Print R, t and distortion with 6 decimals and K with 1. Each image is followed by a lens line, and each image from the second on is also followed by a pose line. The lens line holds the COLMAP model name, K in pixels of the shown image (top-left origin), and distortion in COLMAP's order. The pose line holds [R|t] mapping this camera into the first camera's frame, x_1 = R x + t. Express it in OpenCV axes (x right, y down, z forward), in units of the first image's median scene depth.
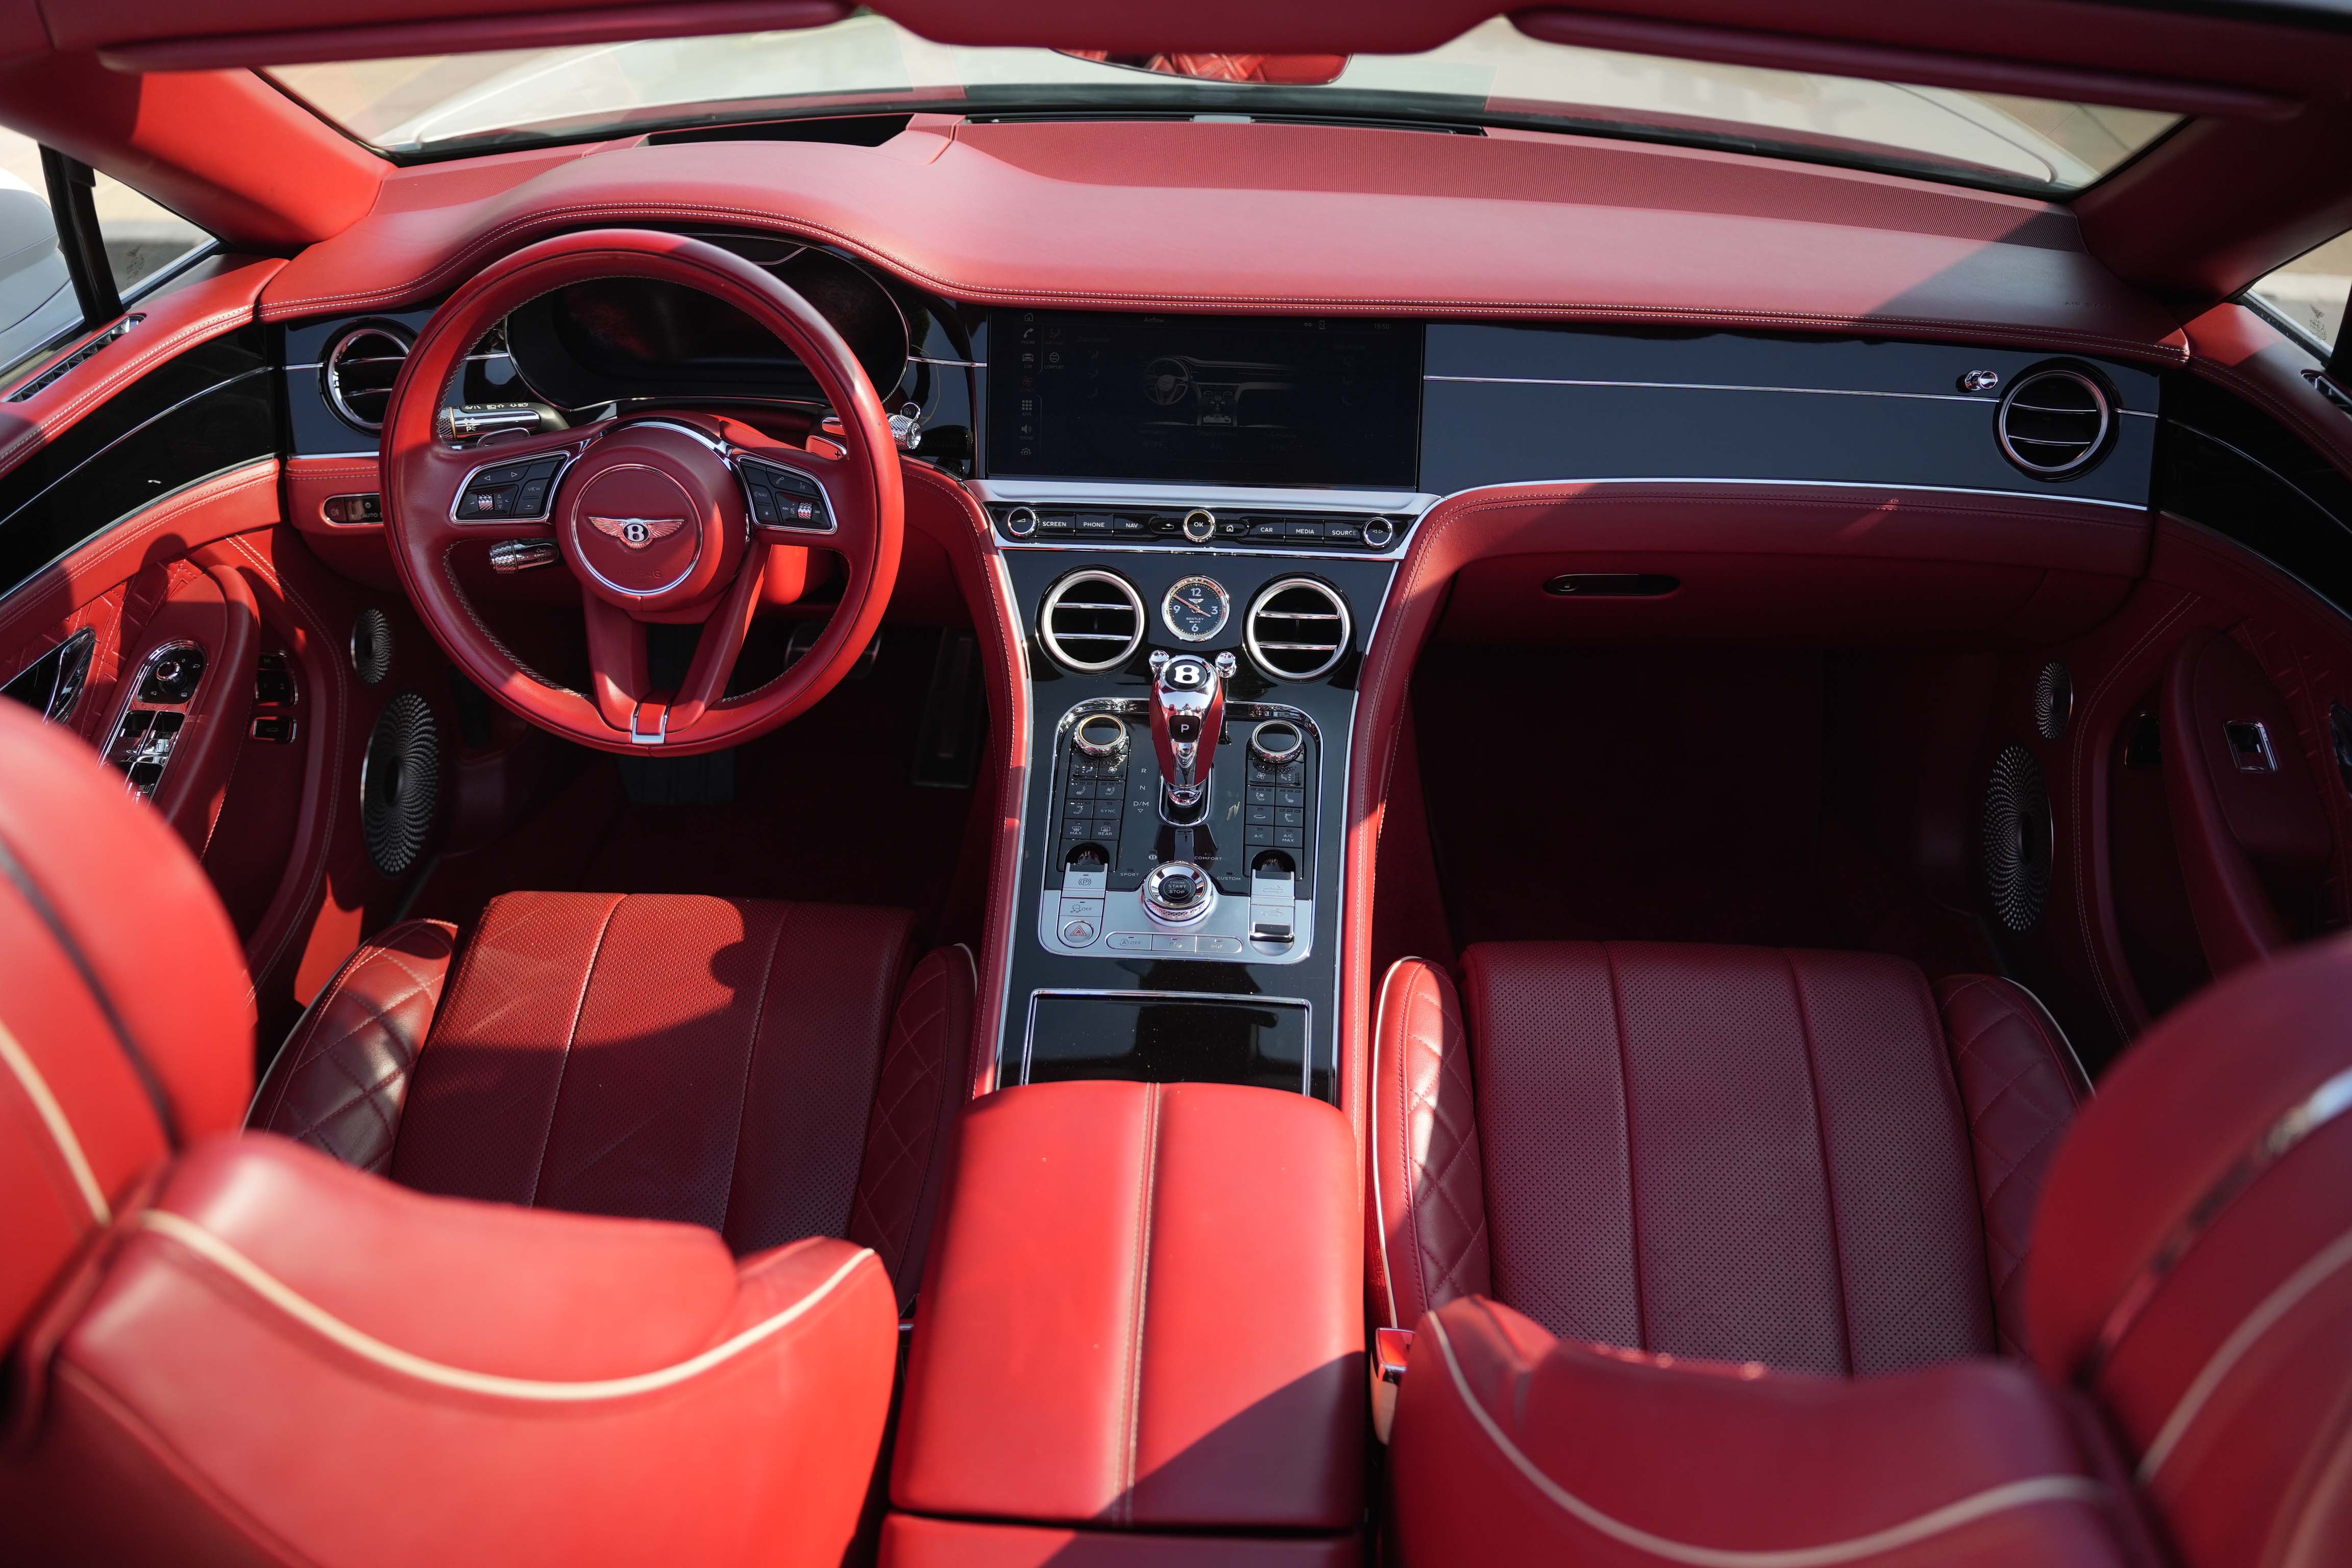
lens RADIAL K [[1879.7, 0, 1179.9], [0, 1879.7, 779.7], [0, 0, 1]] dist [-0.018395, 0.003338]
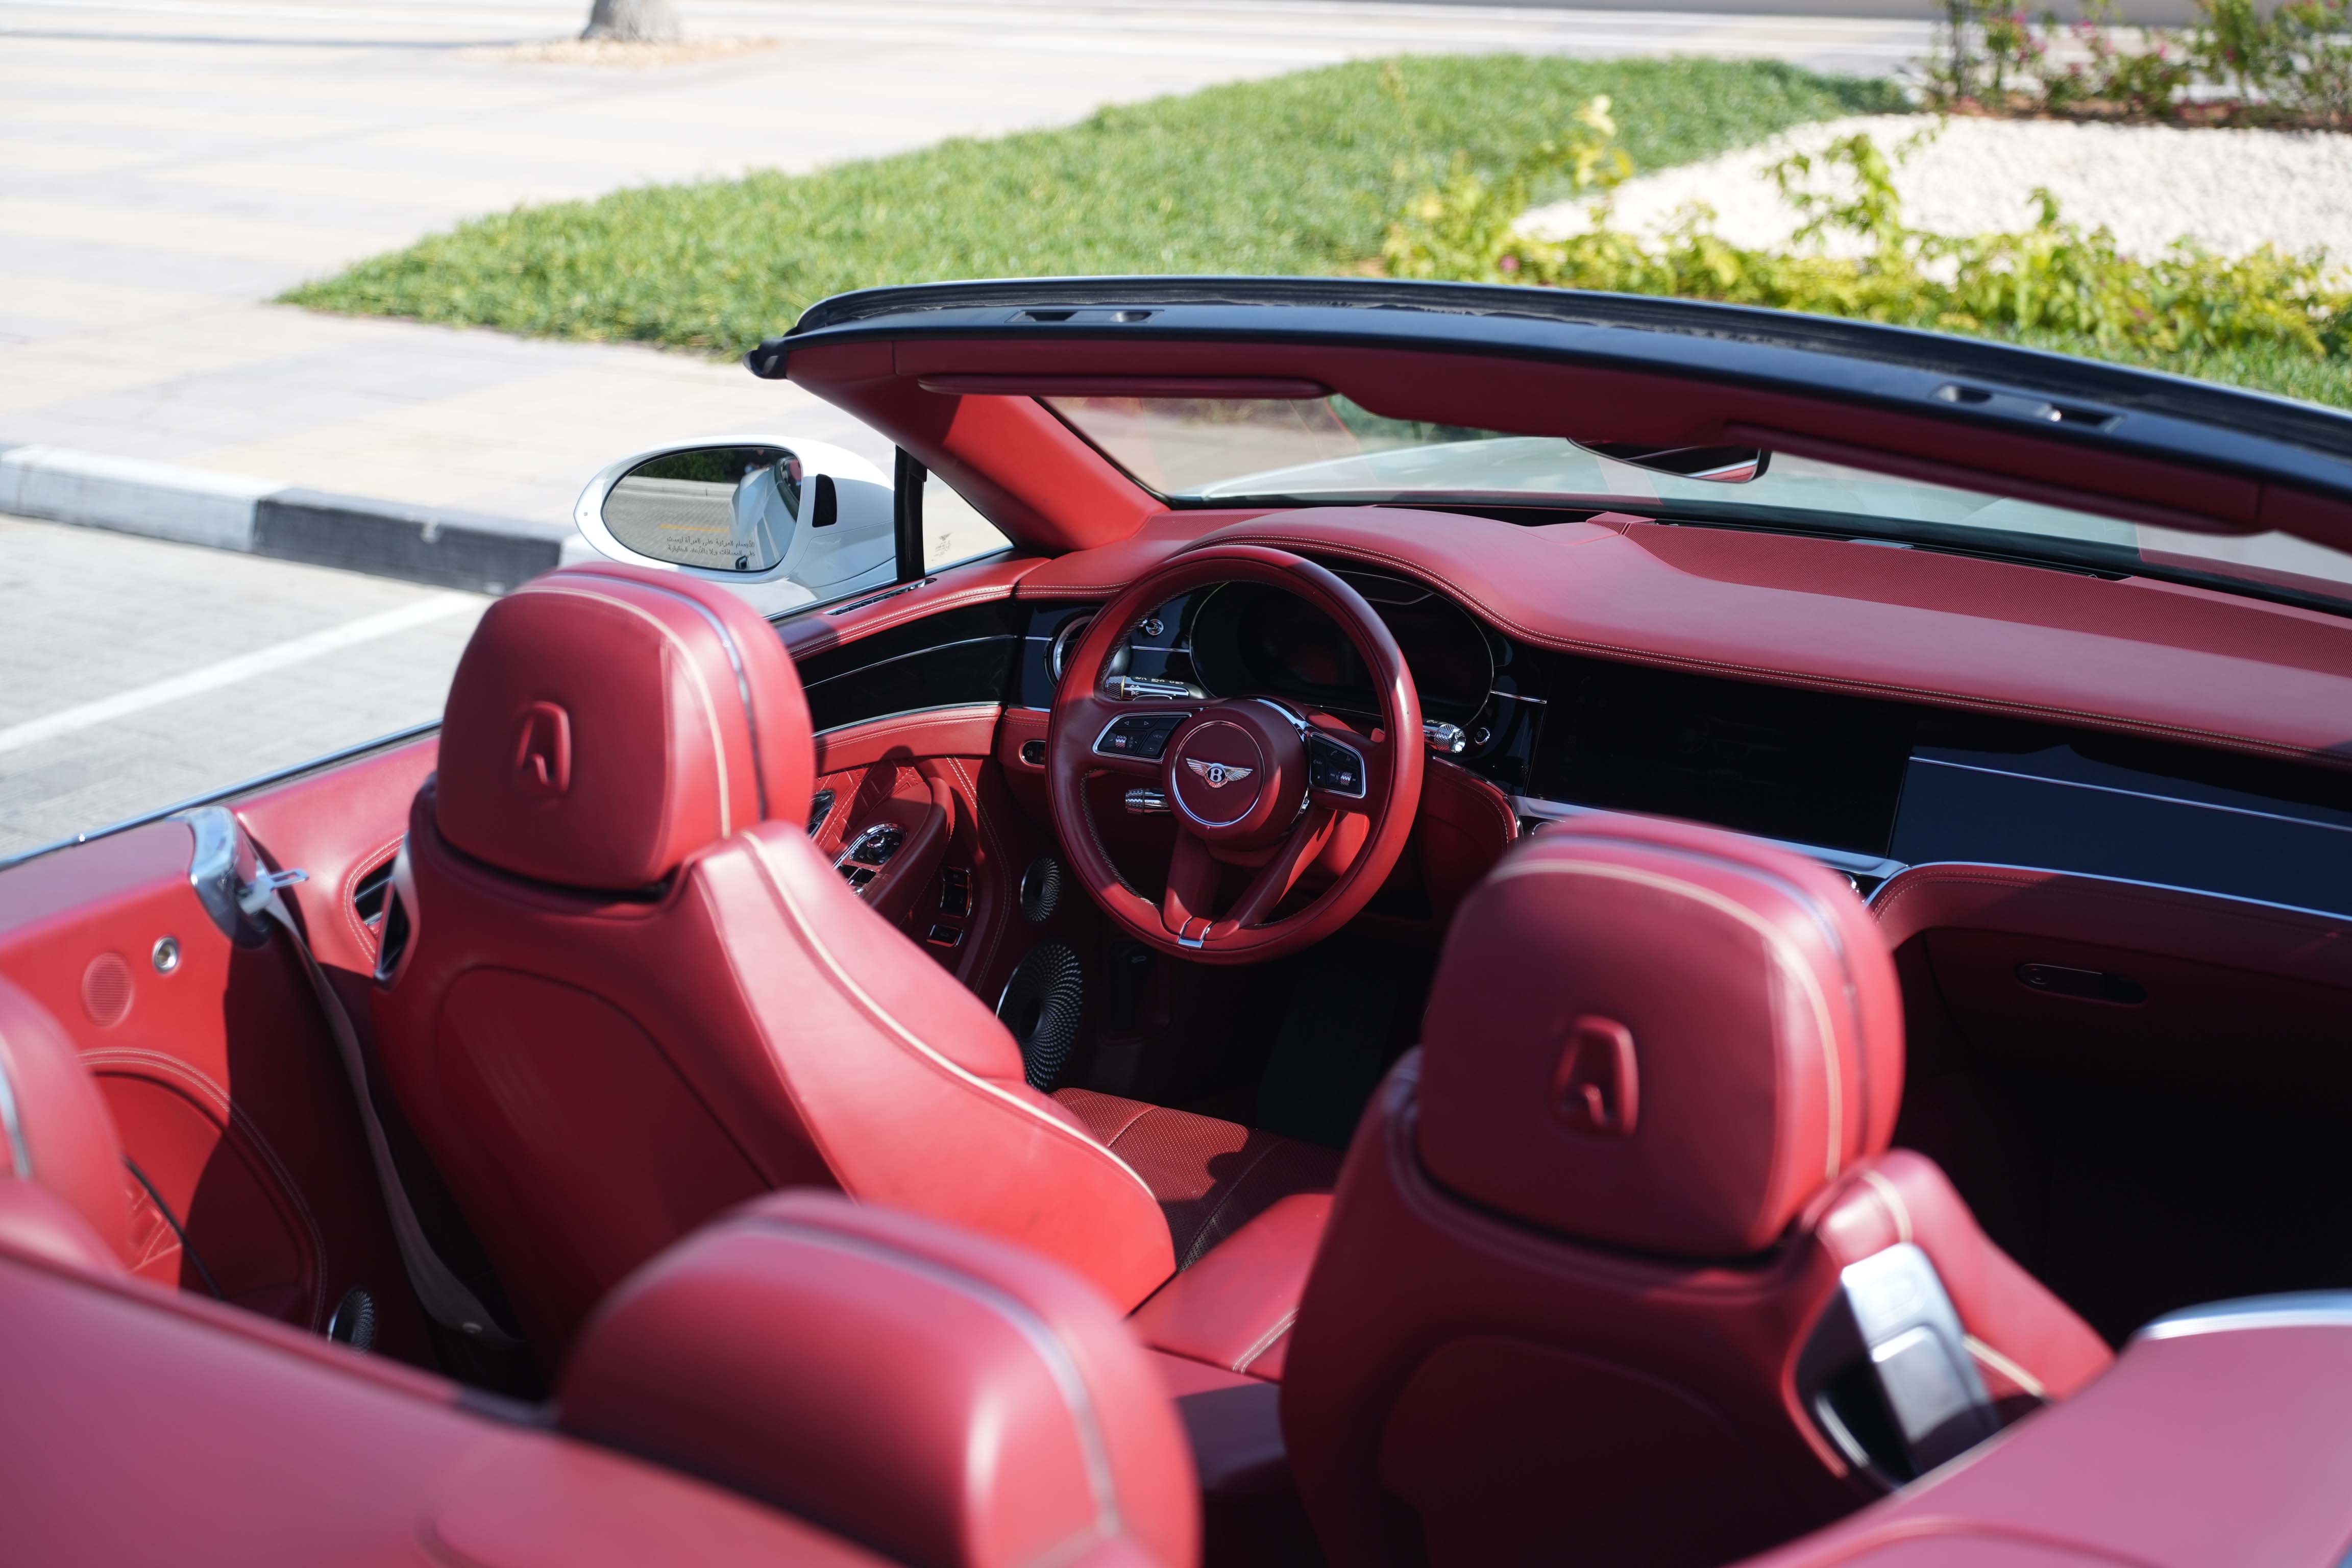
lens RADIAL K [[3417.2, 0, 1173.5], [0, 3417.2, 783.5], [0, 0, 1]] dist [-0.036969, 0.000000]
pose [[0.876522, 0.127330, -0.464215, 0.704060], [-0.259926, 0.936895, -0.233806, 0.391997], [0.405150, 0.325598, 0.854306, -0.908450]]
